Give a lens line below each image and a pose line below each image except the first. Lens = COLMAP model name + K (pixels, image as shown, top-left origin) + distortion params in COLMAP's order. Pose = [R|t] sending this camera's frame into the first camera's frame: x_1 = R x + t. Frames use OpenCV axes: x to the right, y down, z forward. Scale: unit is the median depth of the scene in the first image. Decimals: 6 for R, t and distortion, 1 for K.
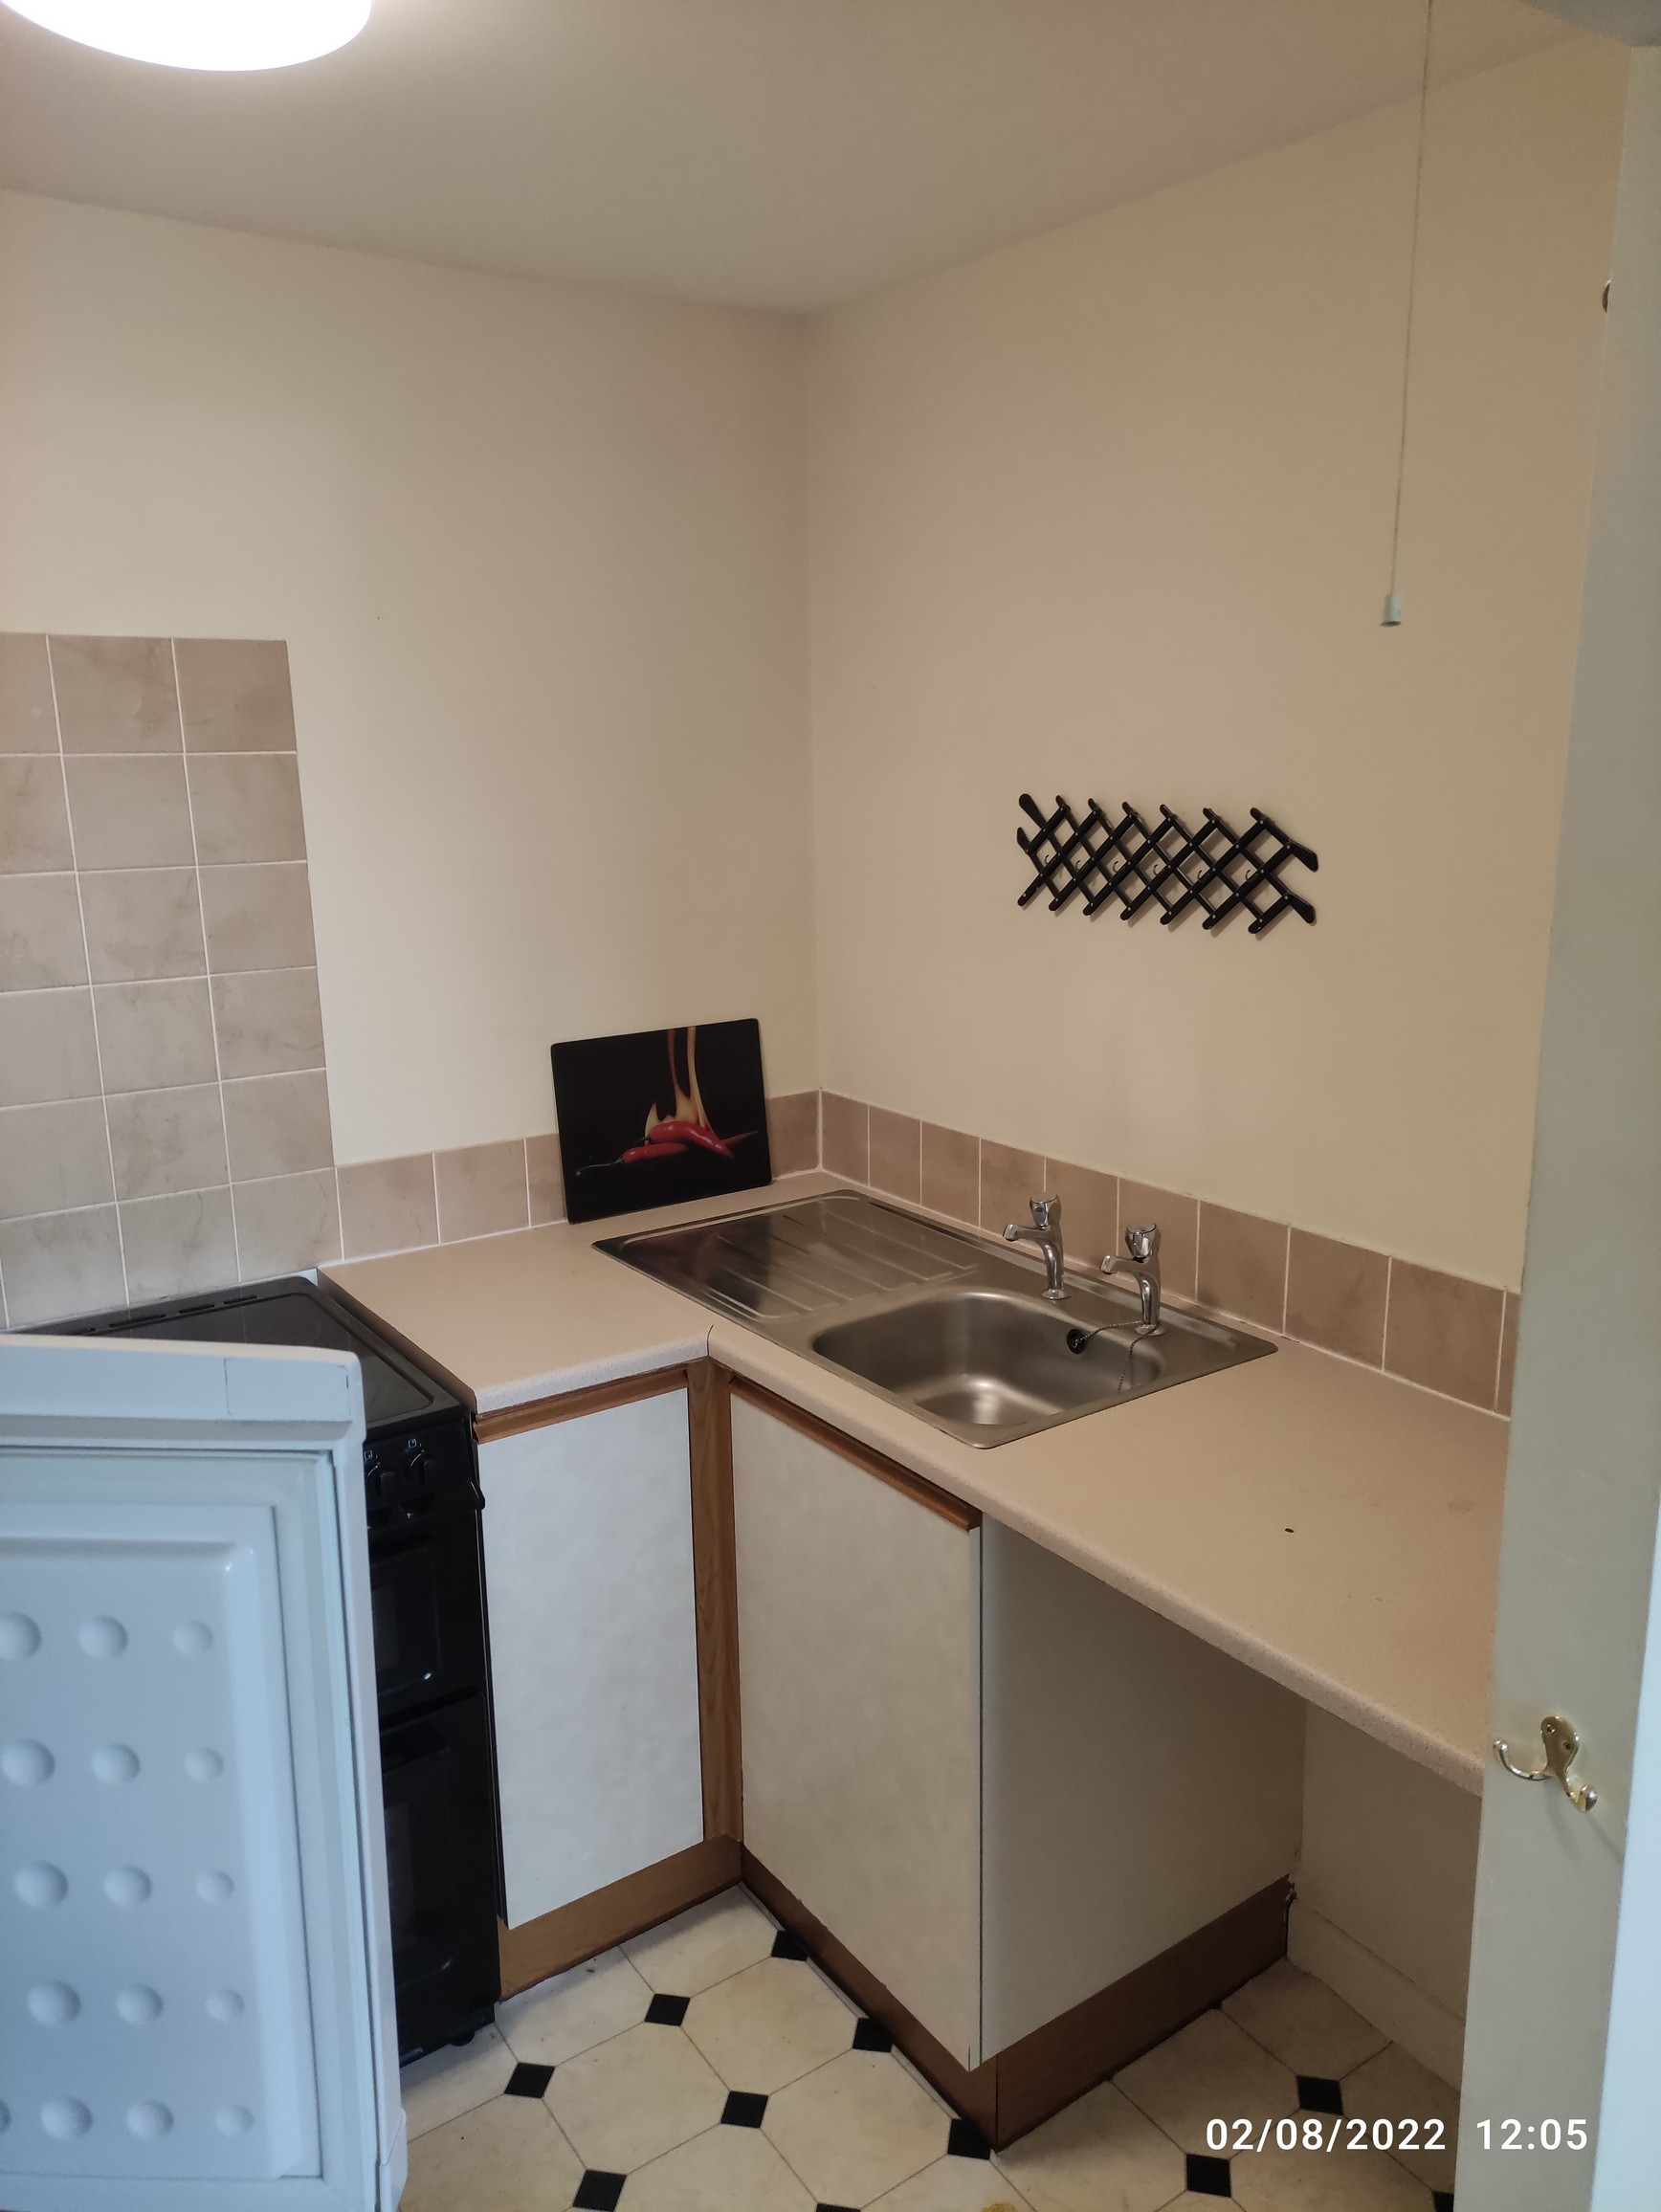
lens RADIAL K [[1645.4, 0, 830.5], [0, 1645.4, 1106.0], [0, 0, 1]] dist [0.075379, -0.080120]
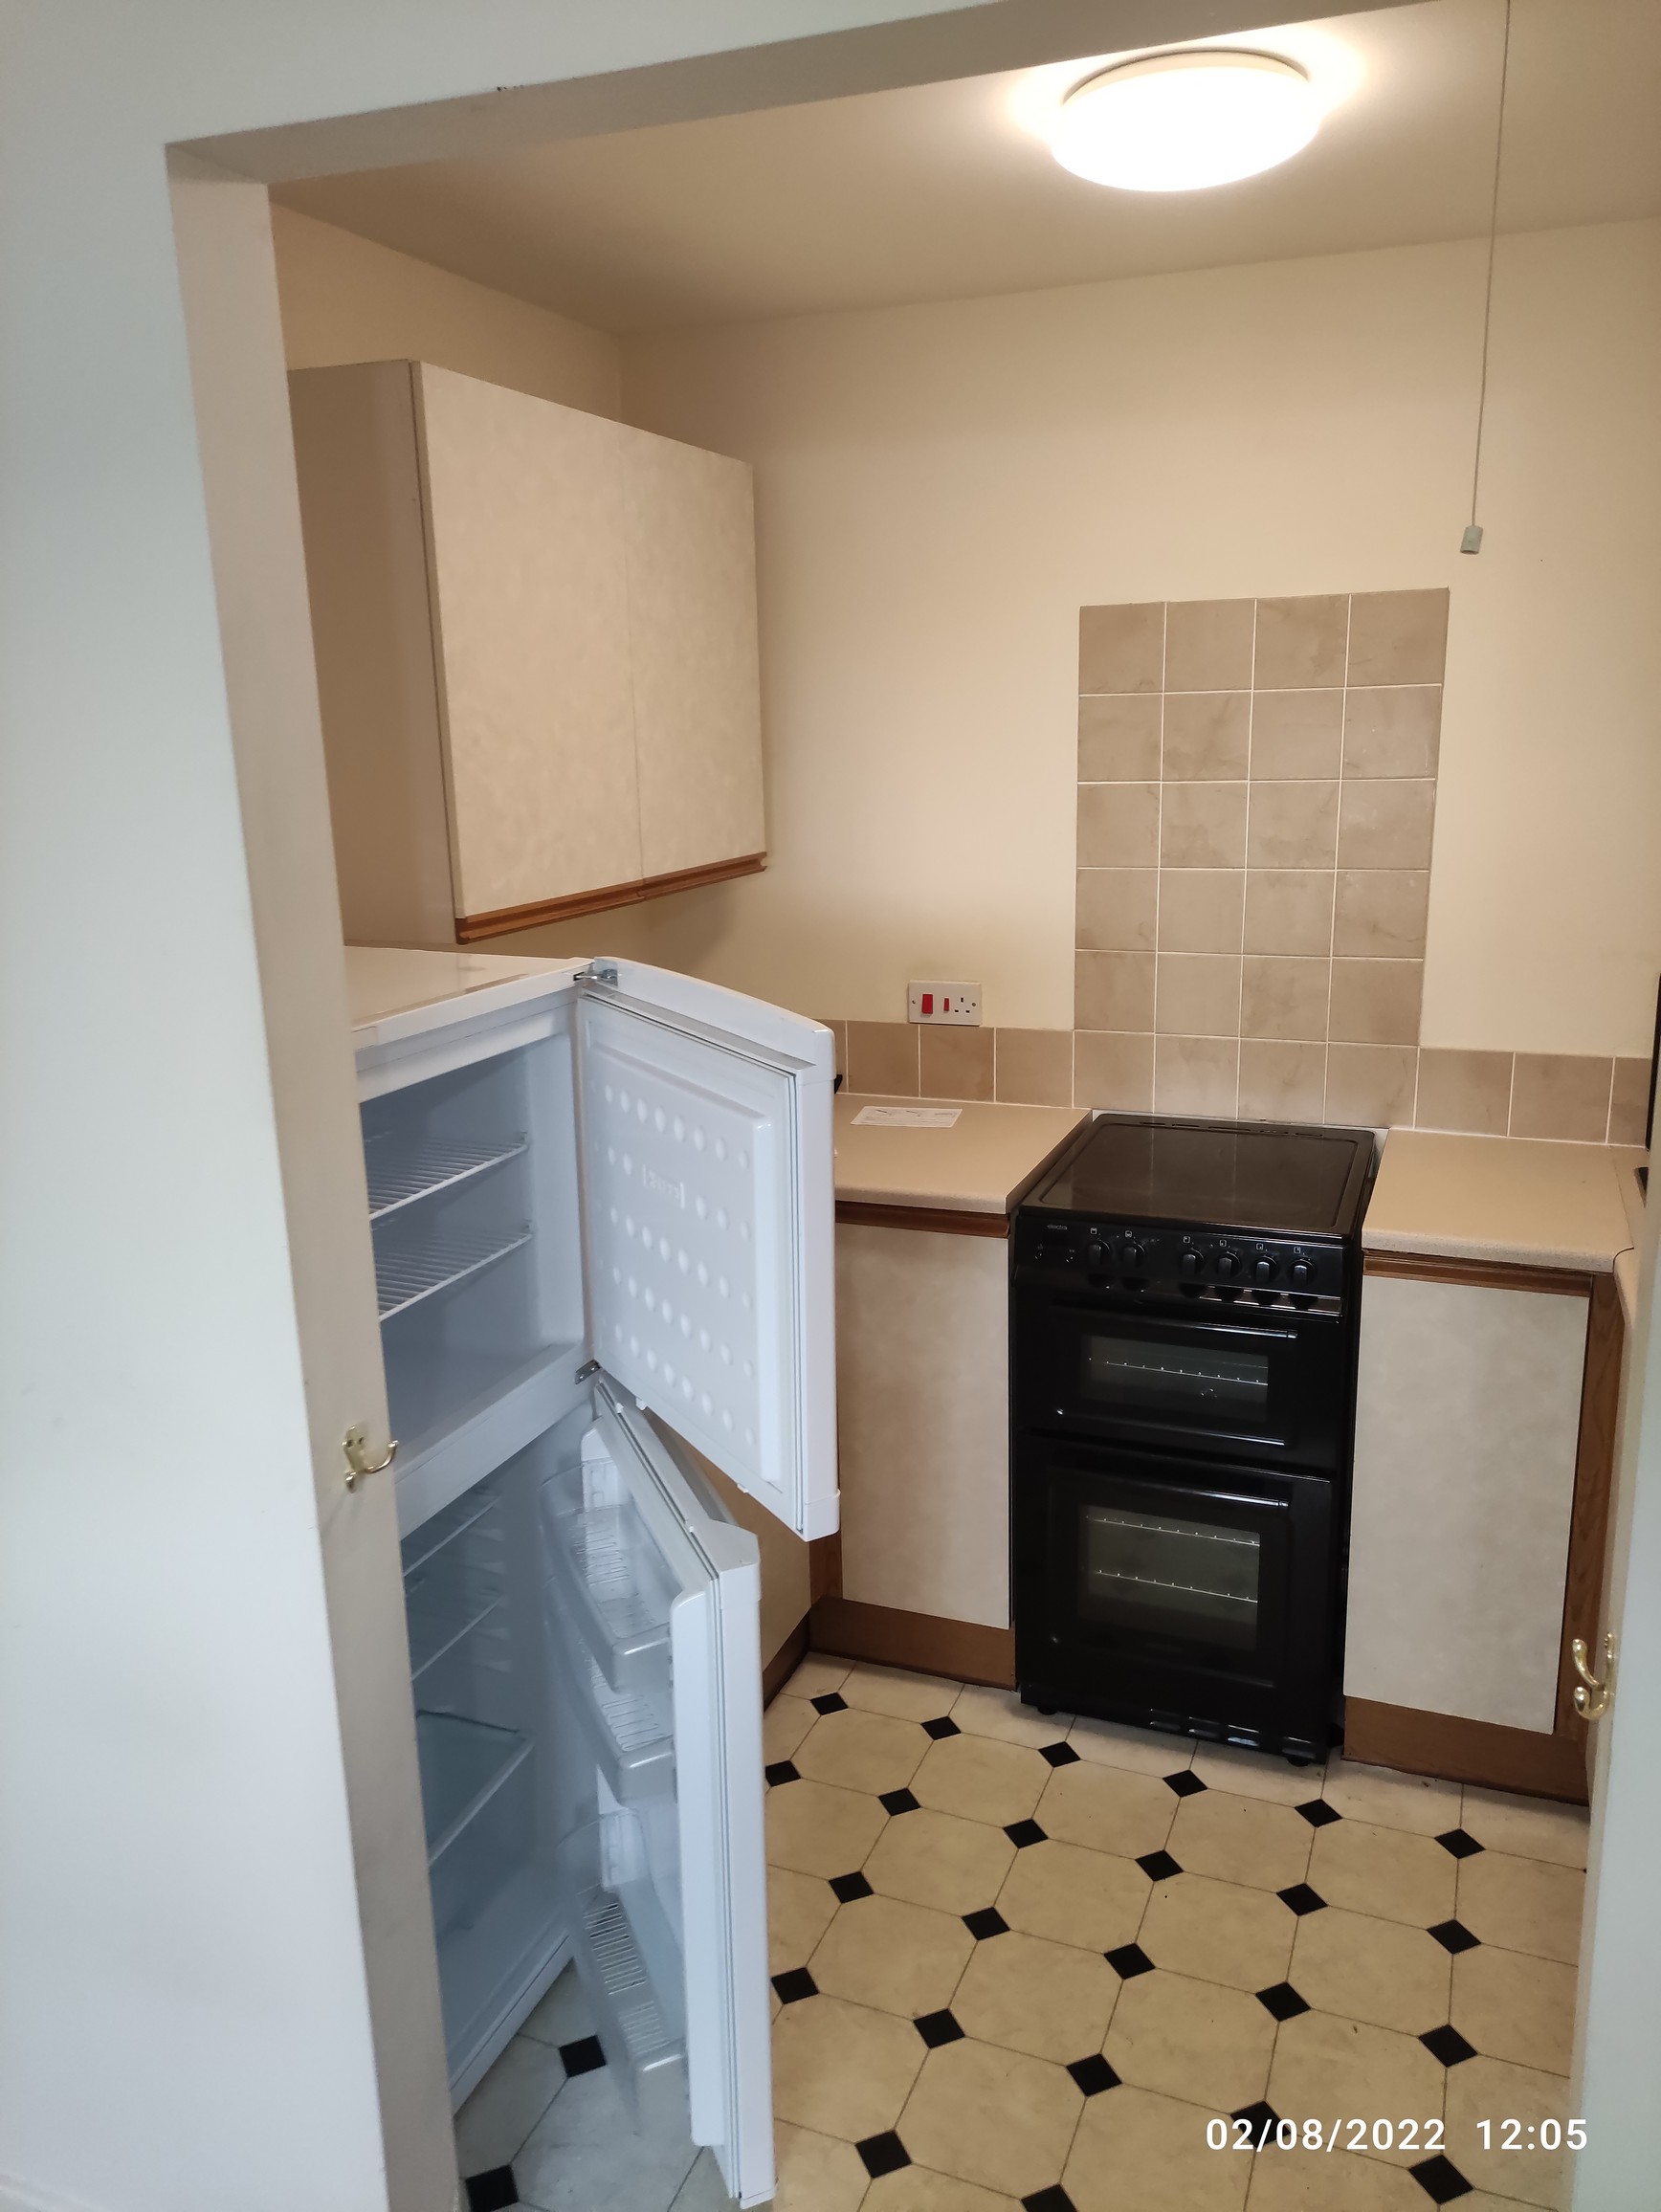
lens RADIAL K [[1645.4, 0, 830.5], [0, 1645.4, 1106.0], [0, 0, 1]] dist [0.075379, -0.080120]
pose [[0.542043, 0.195463, -0.817302, 0.469256], [-0.170025, 0.977967, 0.121125, 0.007389], [0.822971, 0.073307, 0.563334, 0.011990]]
